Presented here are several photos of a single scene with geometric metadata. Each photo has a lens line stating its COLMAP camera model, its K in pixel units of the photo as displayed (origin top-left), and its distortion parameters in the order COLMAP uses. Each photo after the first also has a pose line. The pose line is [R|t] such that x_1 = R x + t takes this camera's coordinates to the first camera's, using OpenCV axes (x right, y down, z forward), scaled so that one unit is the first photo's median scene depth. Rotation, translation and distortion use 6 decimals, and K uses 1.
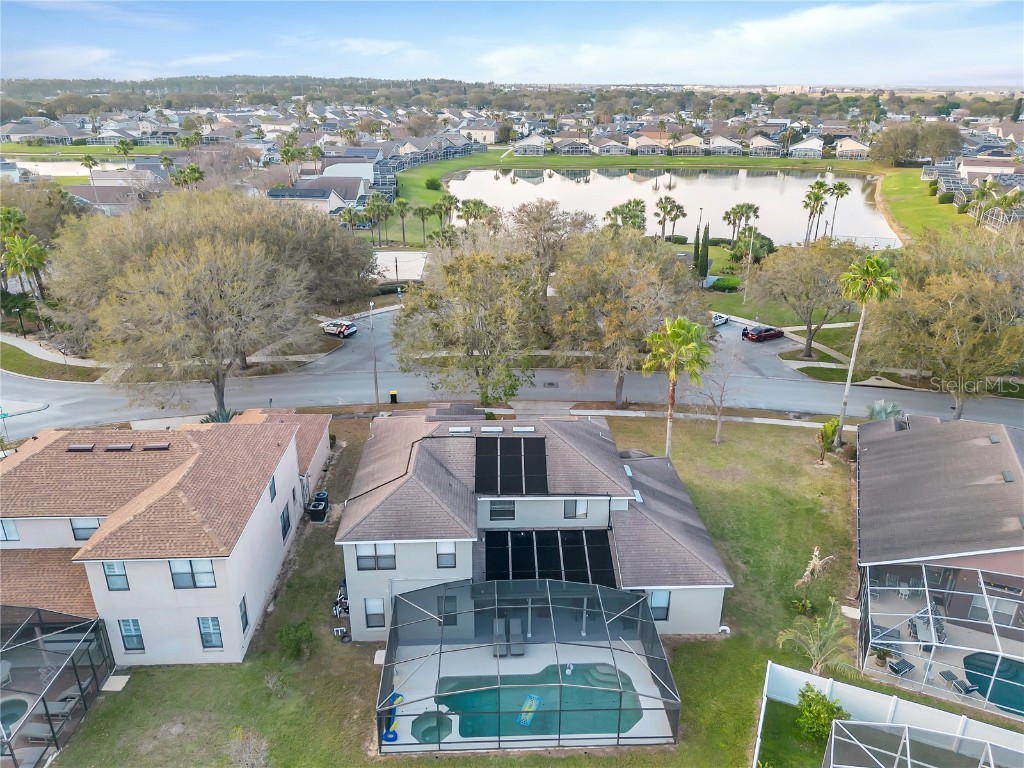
lens RADIAL K [[731.7, 0, 512.0], [0, 731.7, 384.0], [0, 0, 1]] dist [0.063276, -0.051854]
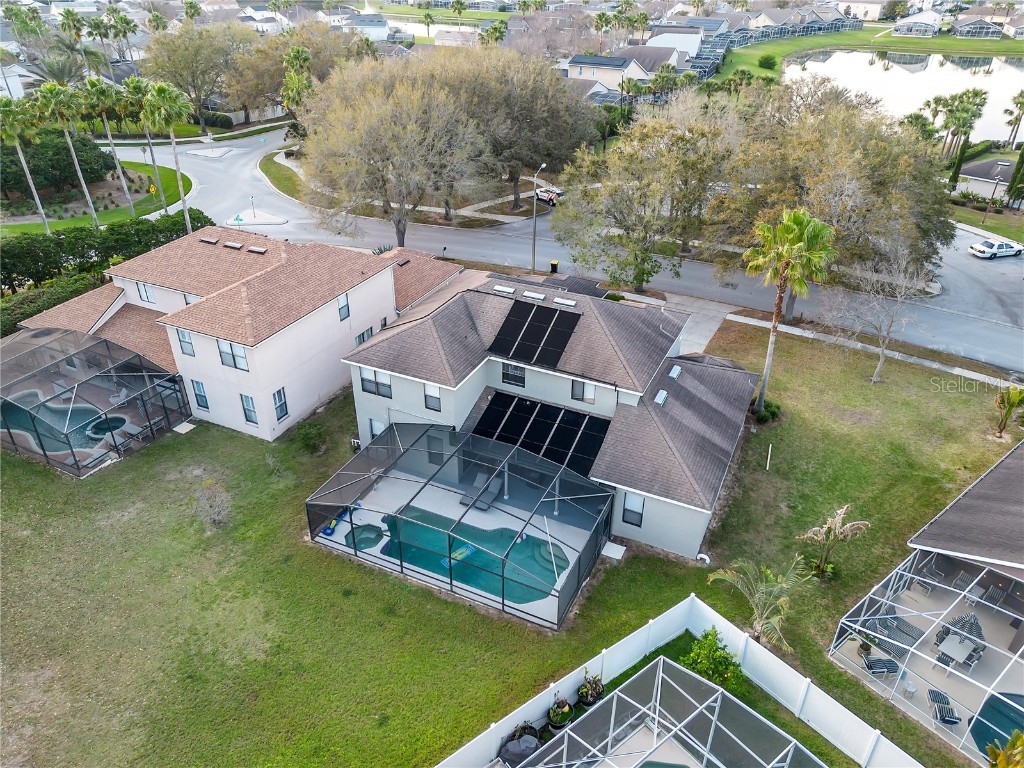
lens RADIAL K [[723.1, 0, 512.0], [0, 723.1, 384.0], [0, 0, 1]] dist [0.077511, -0.054099]
pose [[0.886282, 0.238705, -0.396893, 0.376711], [-0.179363, 0.966980, 0.181049, 0.007125], [0.427005, -0.089273, 0.899832, 0.115209]]
